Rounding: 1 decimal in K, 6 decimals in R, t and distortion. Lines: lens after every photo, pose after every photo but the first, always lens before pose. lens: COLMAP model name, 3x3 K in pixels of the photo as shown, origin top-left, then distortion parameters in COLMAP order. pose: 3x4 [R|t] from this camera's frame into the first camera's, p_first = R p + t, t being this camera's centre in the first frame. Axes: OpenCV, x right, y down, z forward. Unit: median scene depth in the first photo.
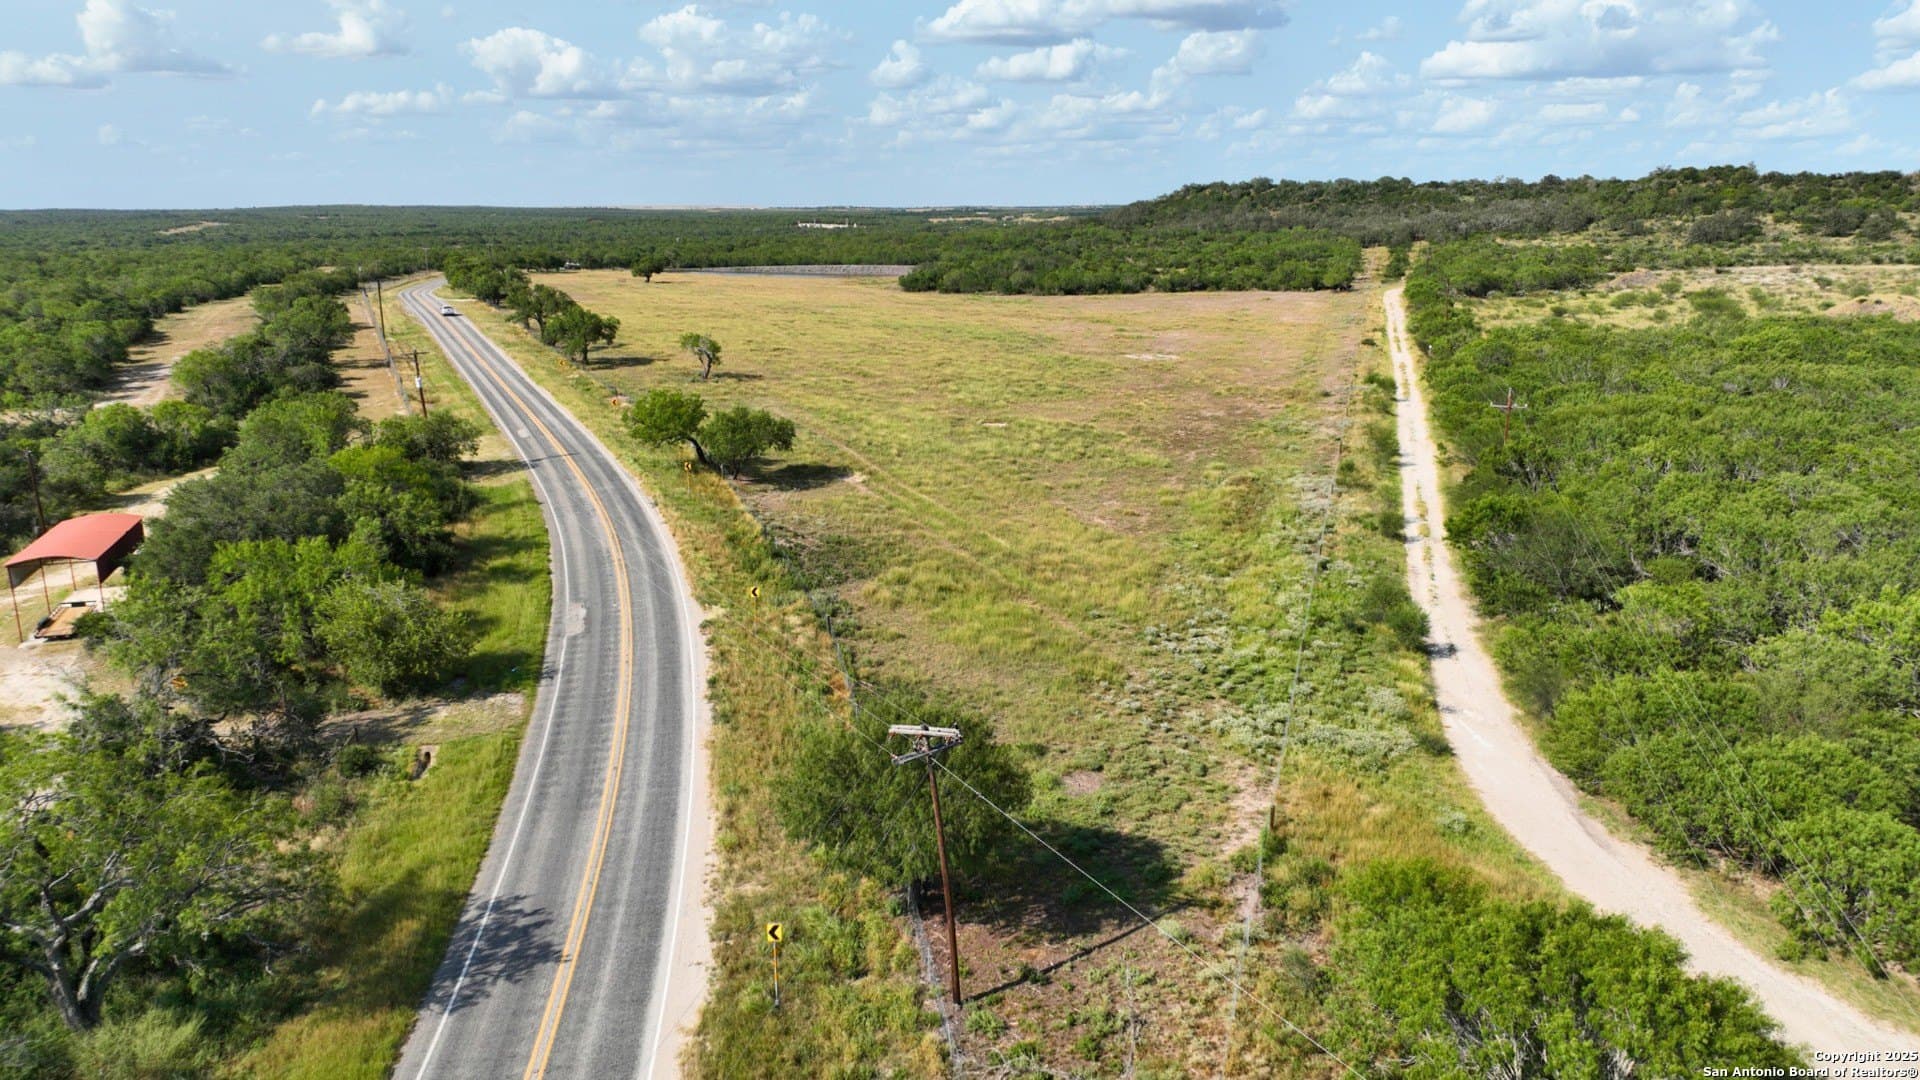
lens RADIAL K [[1351.2, 0, 960.0], [0, 1351.2, 540.0], [0, 0, 1]] dist [0.006287, 0.008089]
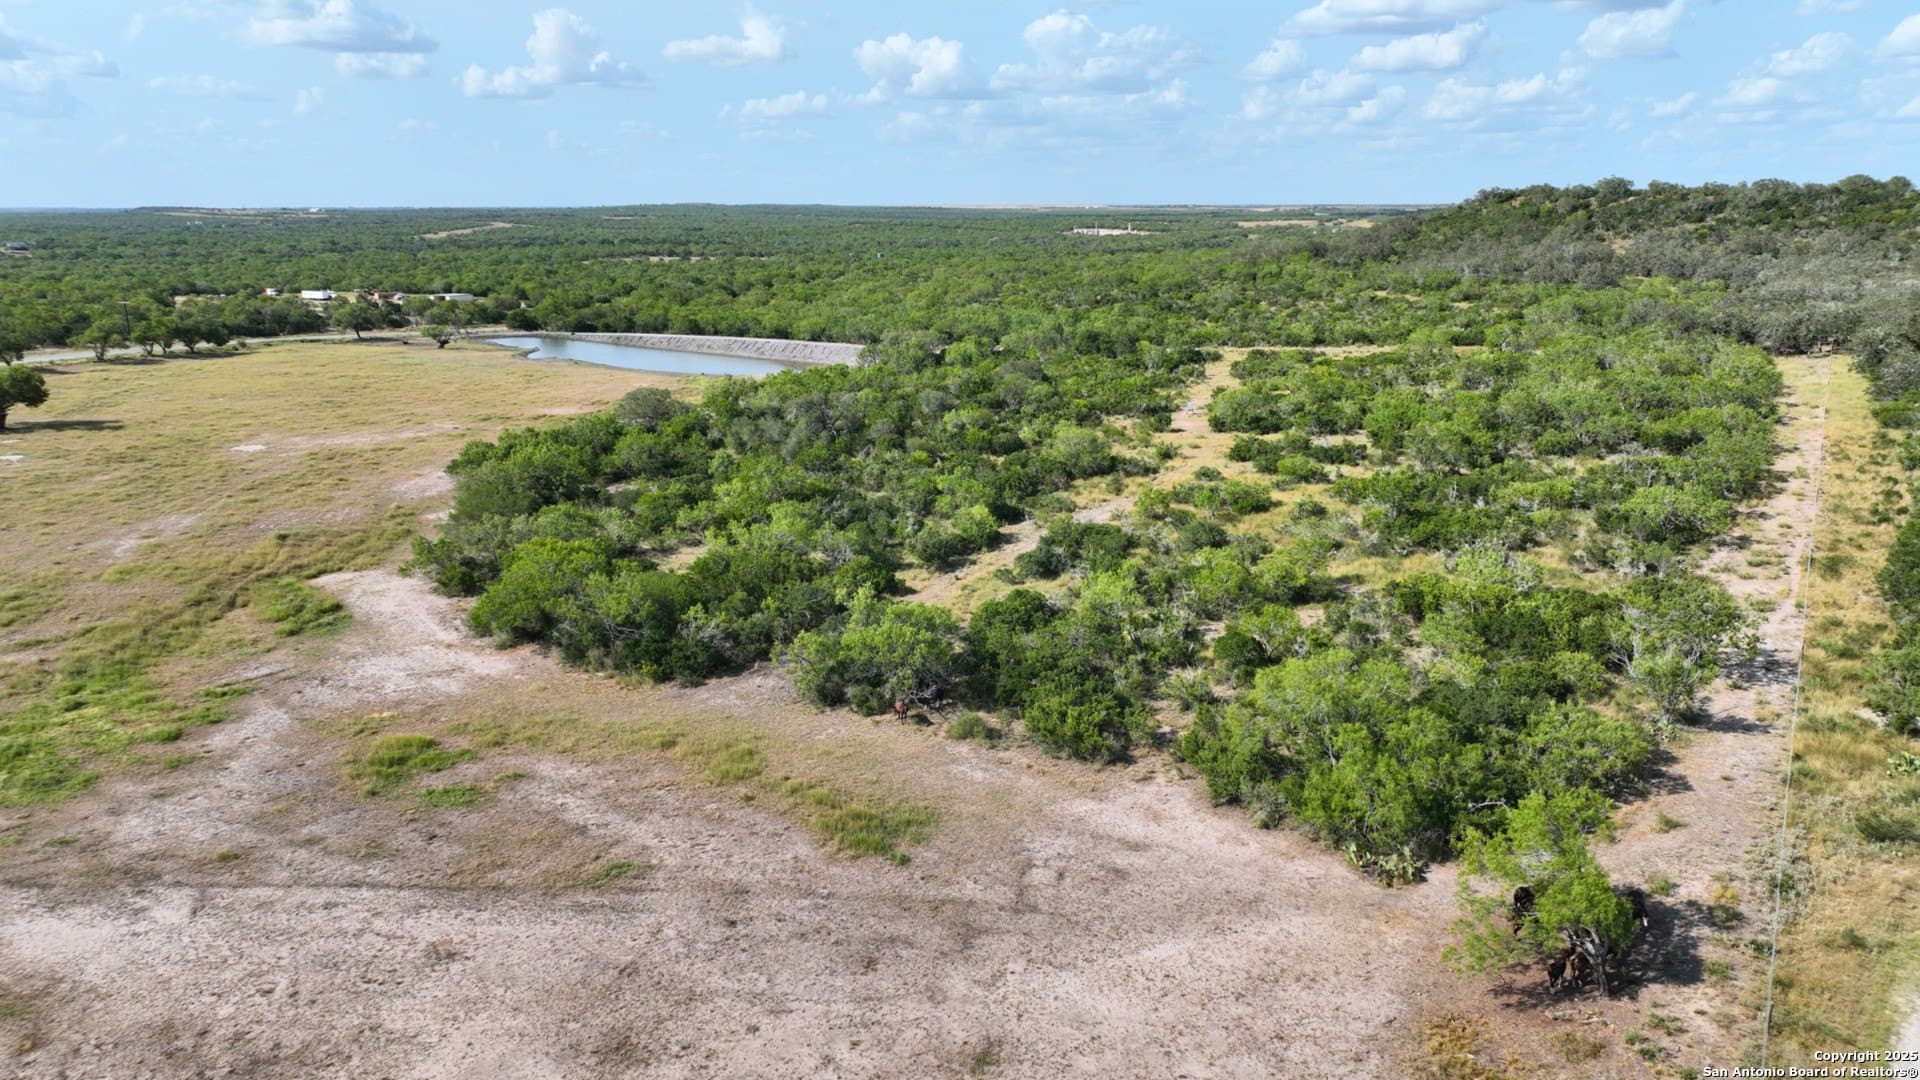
lens RADIAL K [[1351.2, 0, 960.0], [0, 1351.2, 540.0], [0, 0, 1]] dist [0.006287, 0.008089]
pose [[0.965886, 0.064339, -0.250850, 0.101541], [-0.063639, 0.997913, 0.010909, -0.094886], [0.251028, 0.005427, 0.967965, 0.343465]]
